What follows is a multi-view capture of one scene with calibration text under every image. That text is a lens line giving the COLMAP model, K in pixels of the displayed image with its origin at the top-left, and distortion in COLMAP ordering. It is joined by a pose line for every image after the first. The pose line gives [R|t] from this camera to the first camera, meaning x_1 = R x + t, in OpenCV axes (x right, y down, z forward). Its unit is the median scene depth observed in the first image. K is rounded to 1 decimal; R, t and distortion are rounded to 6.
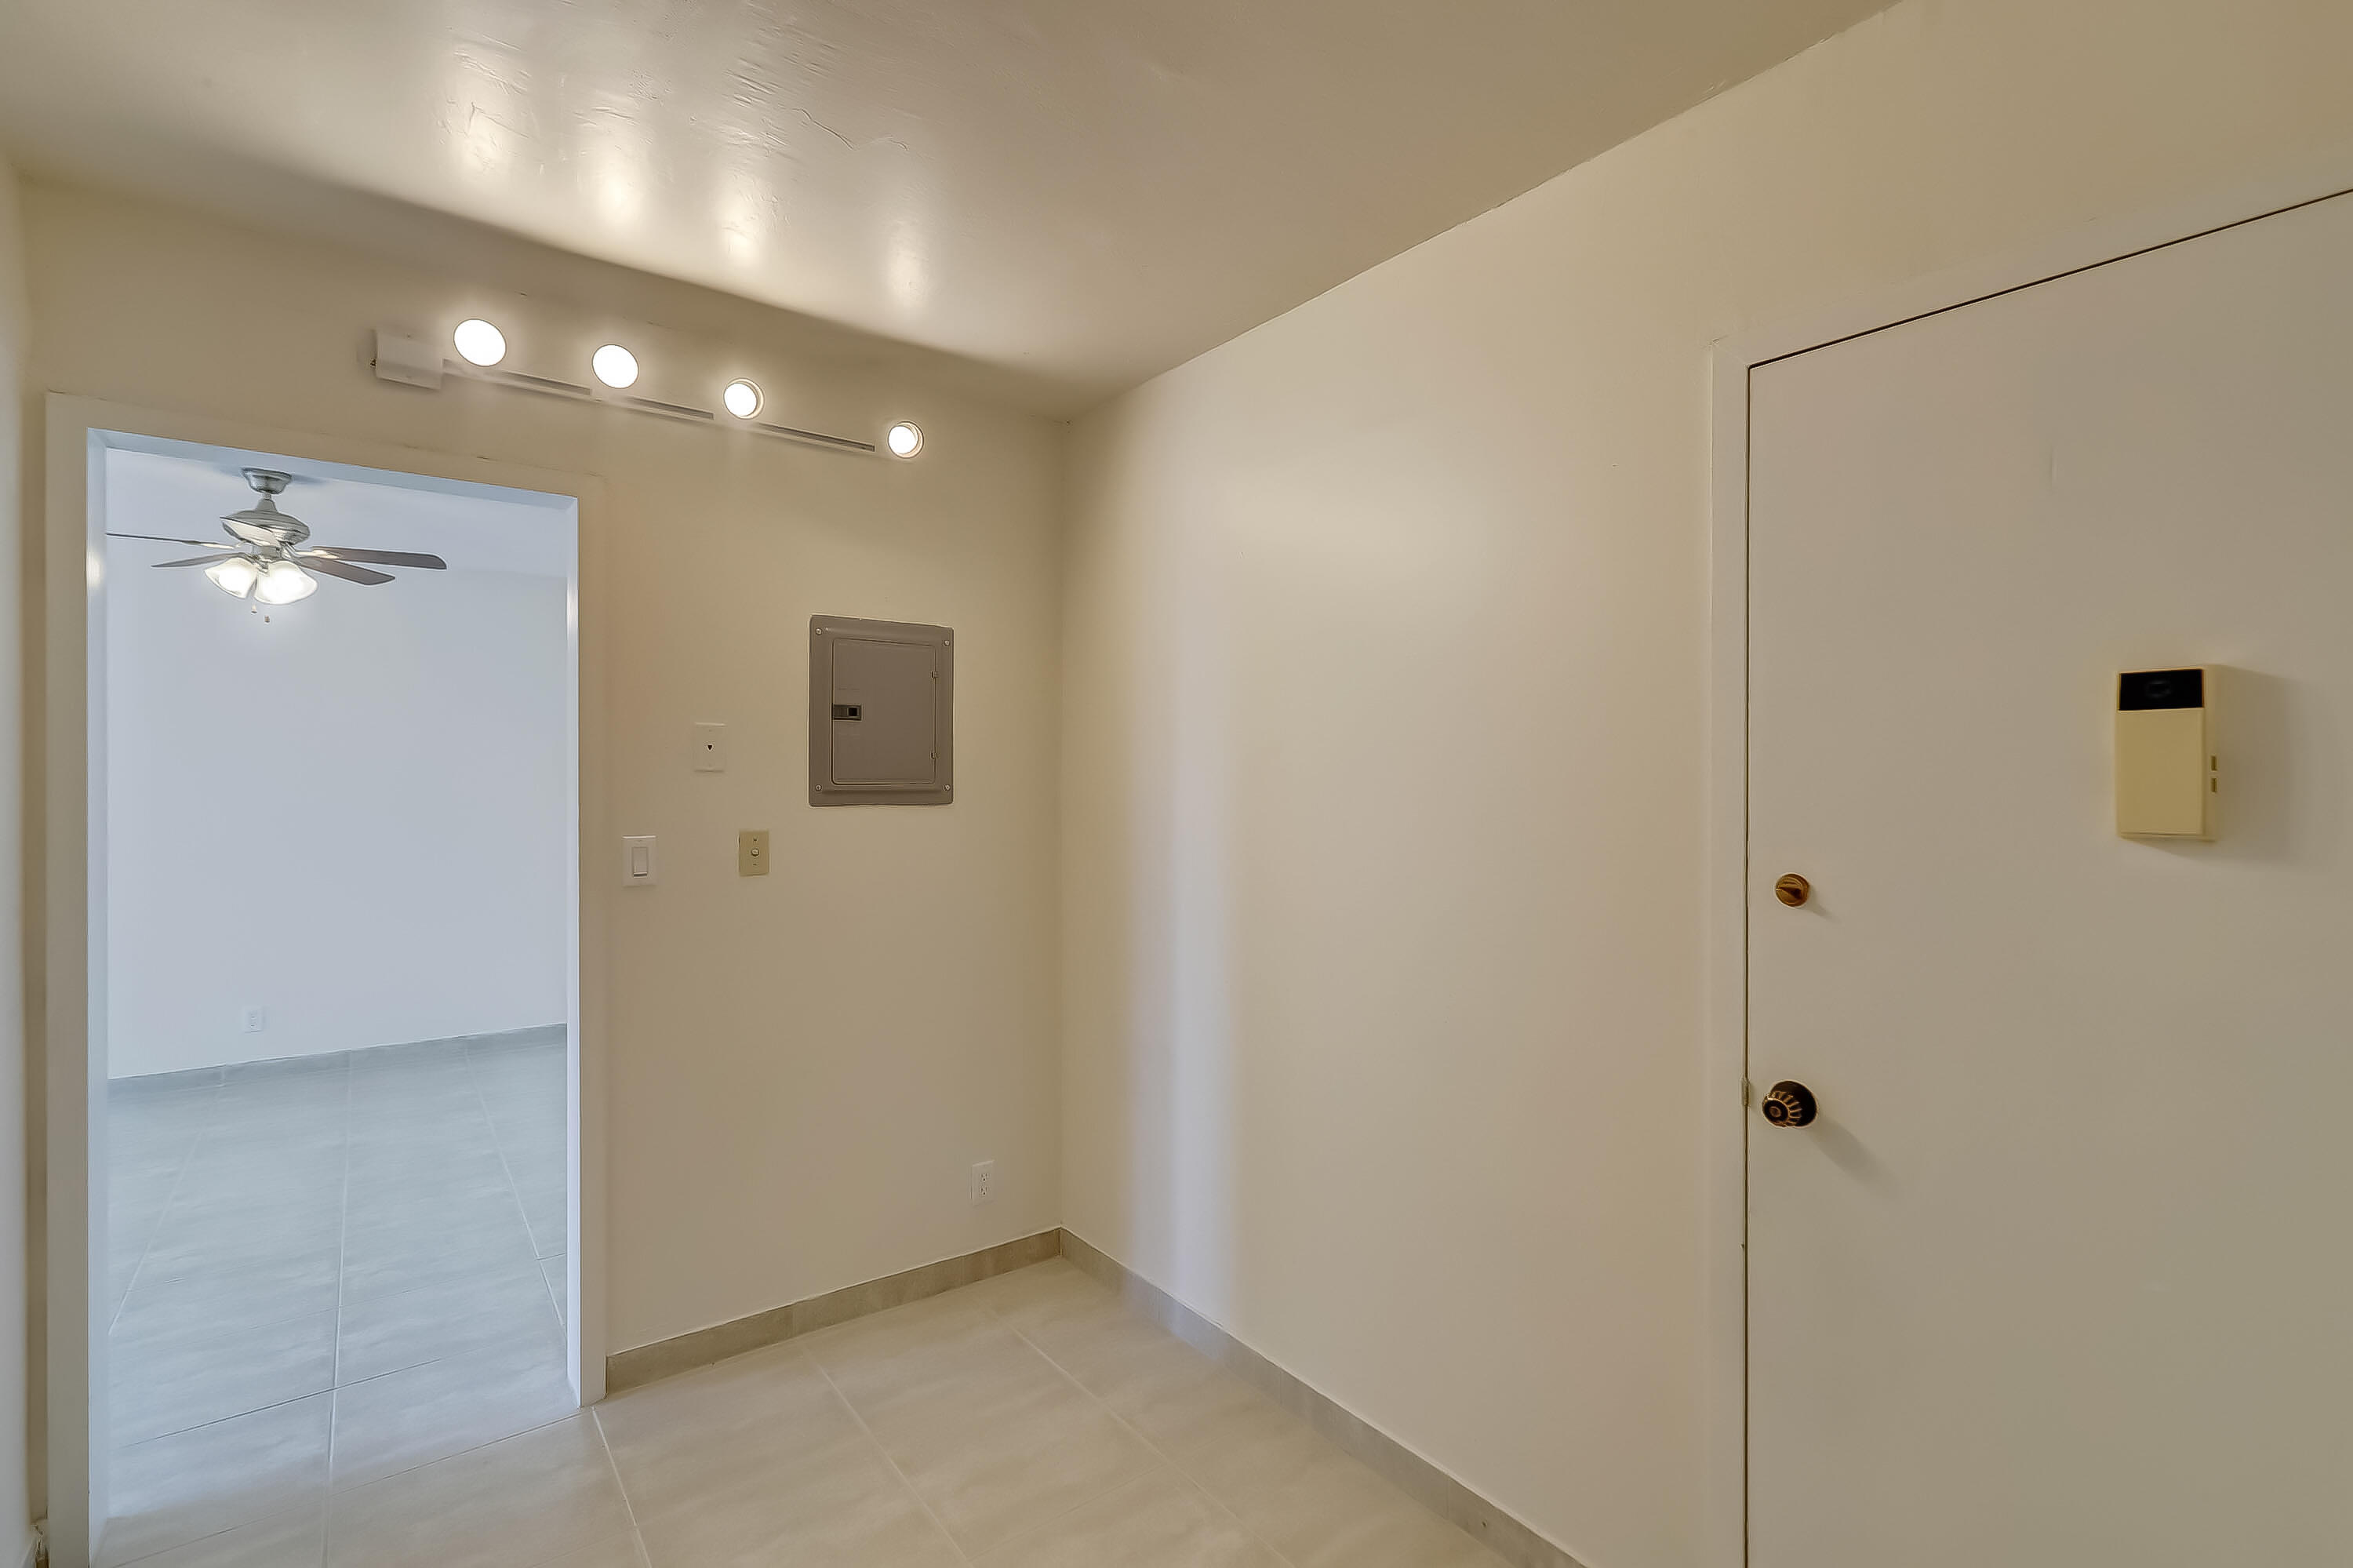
lens RADIAL K [[1073.0, 0, 1170.4], [0, 1073.0, 779.1], [0, 0, 1]] dist [0.001633, 0.000680]
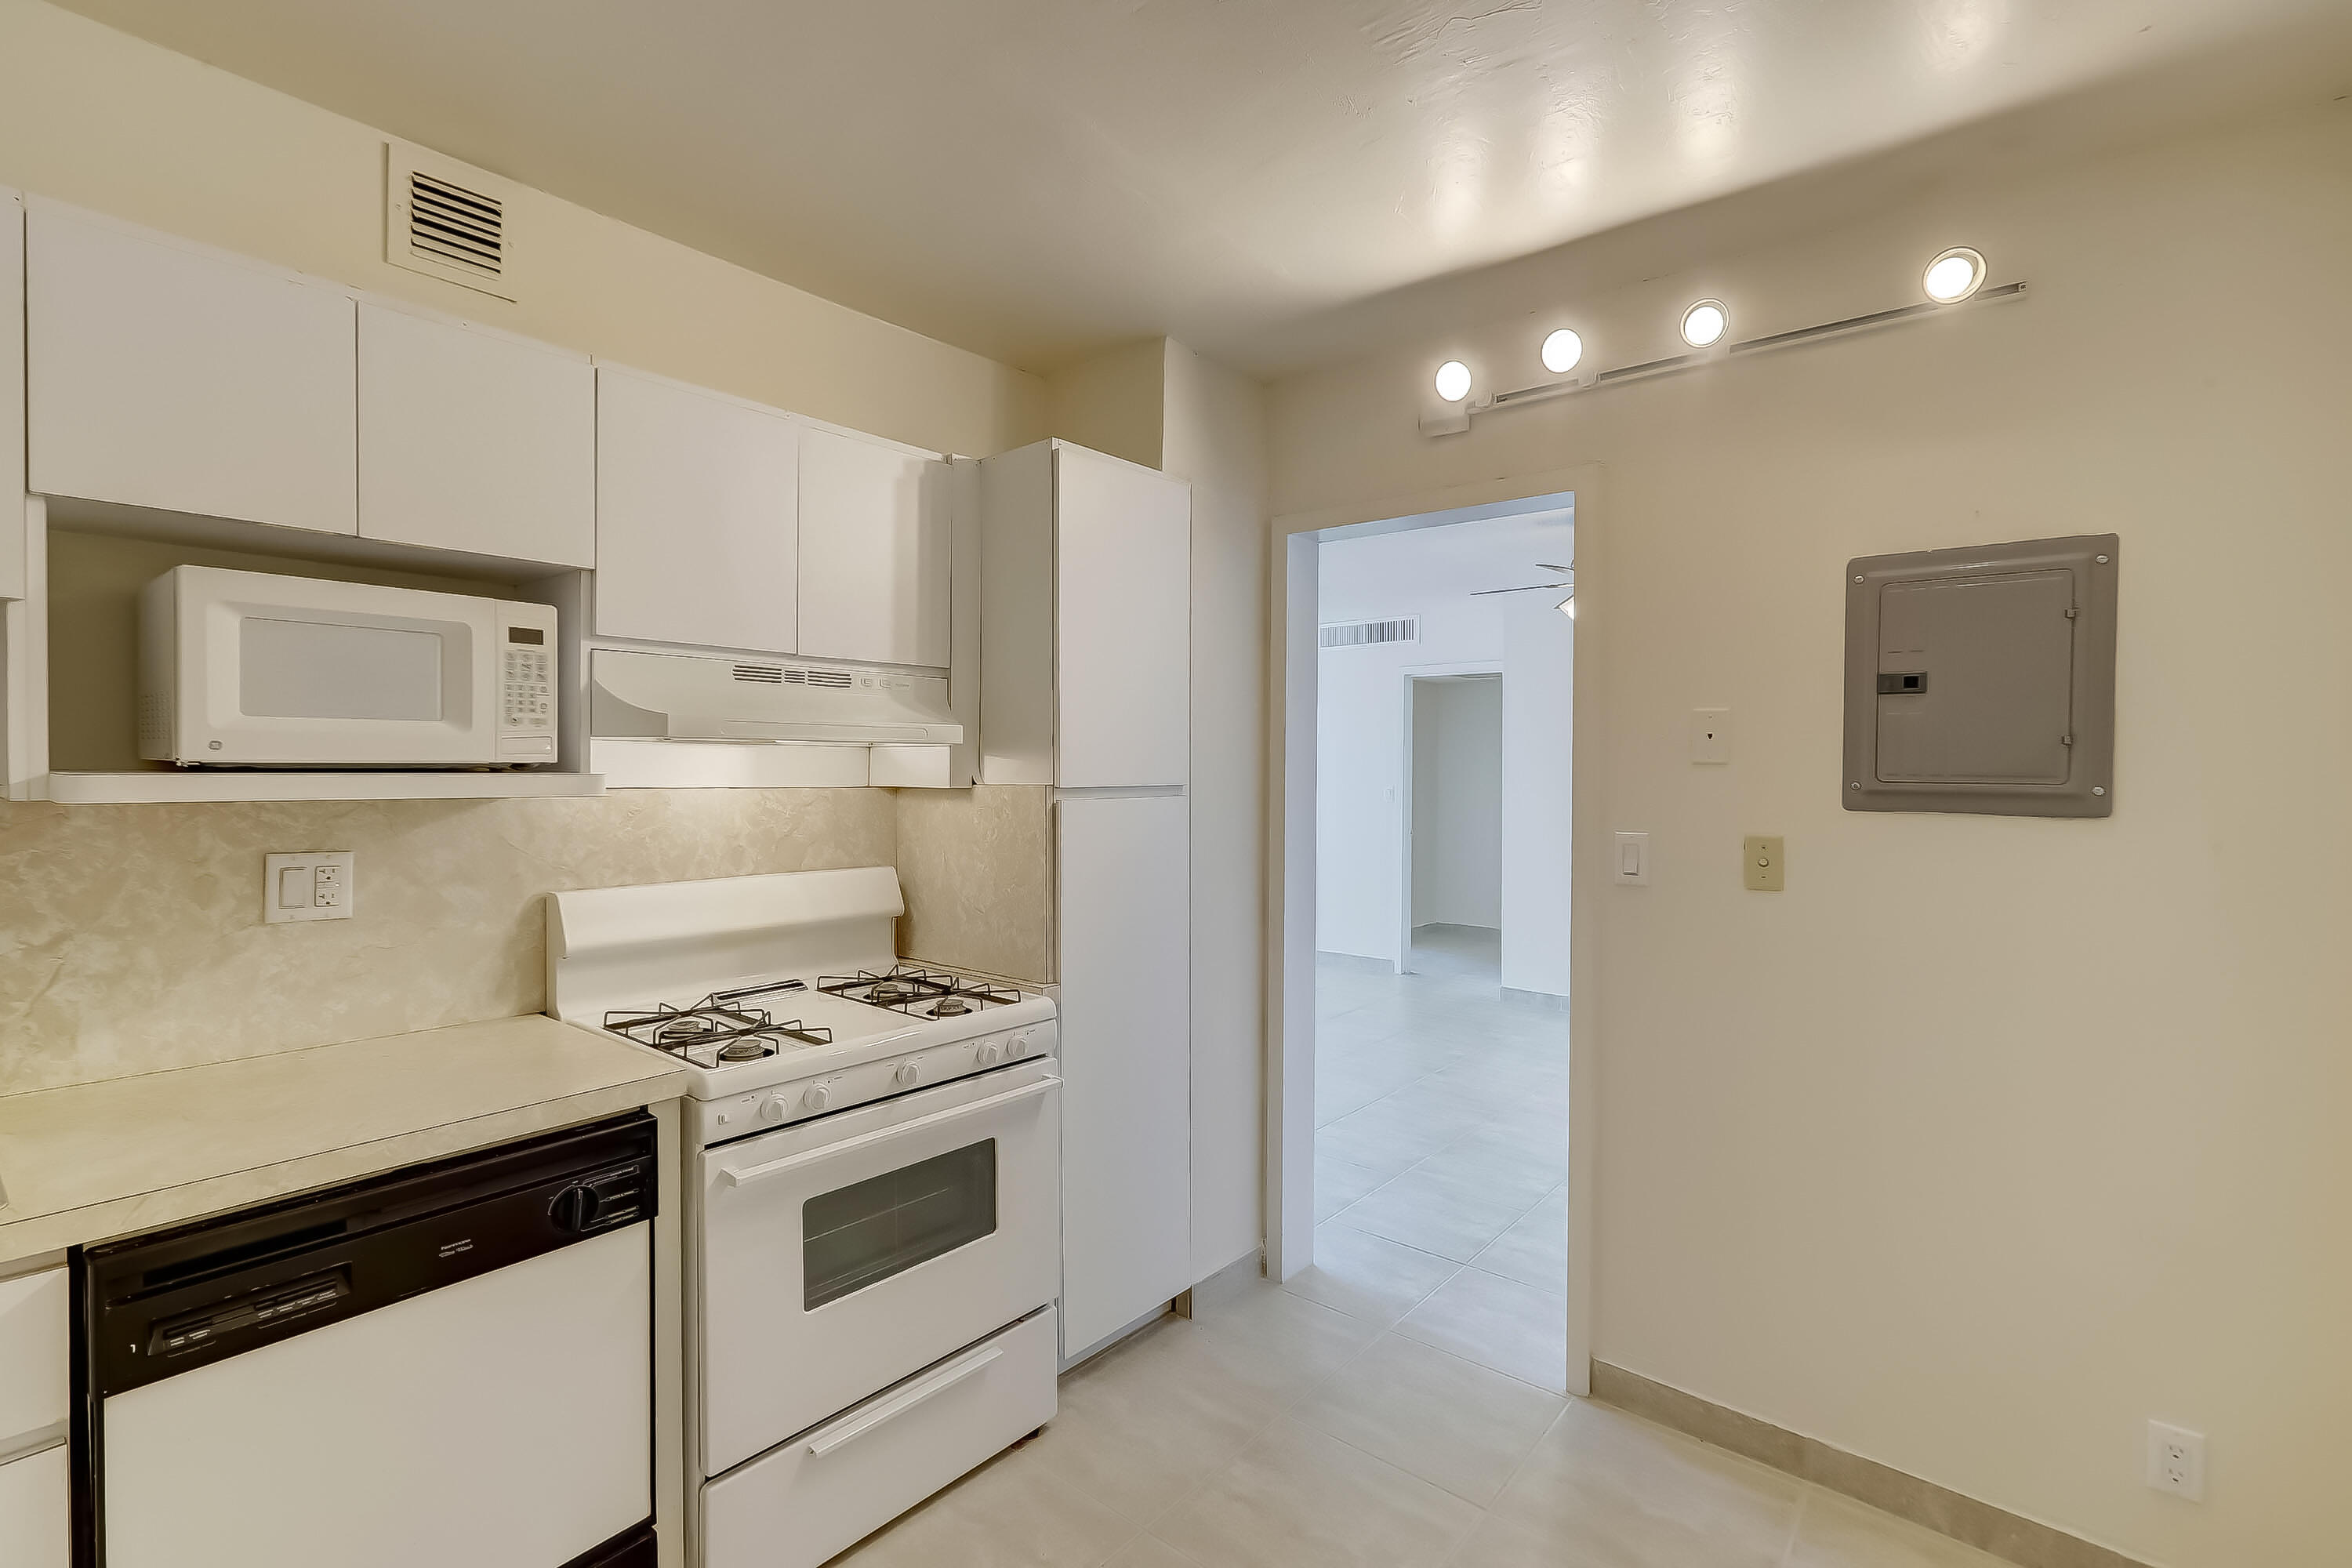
lens RADIAL K [[1072.5, 0, 1170.4], [0, 1072.5, 778.4], [0, 0, 1]] dist [0.001633, 0.000680]
pose [[0.219307, 0.017253, -0.975503, 0.315034], [-0.009626, 0.999833, 0.015520, -0.004839], [0.975608, 0.005987, 0.219436, 0.372943]]
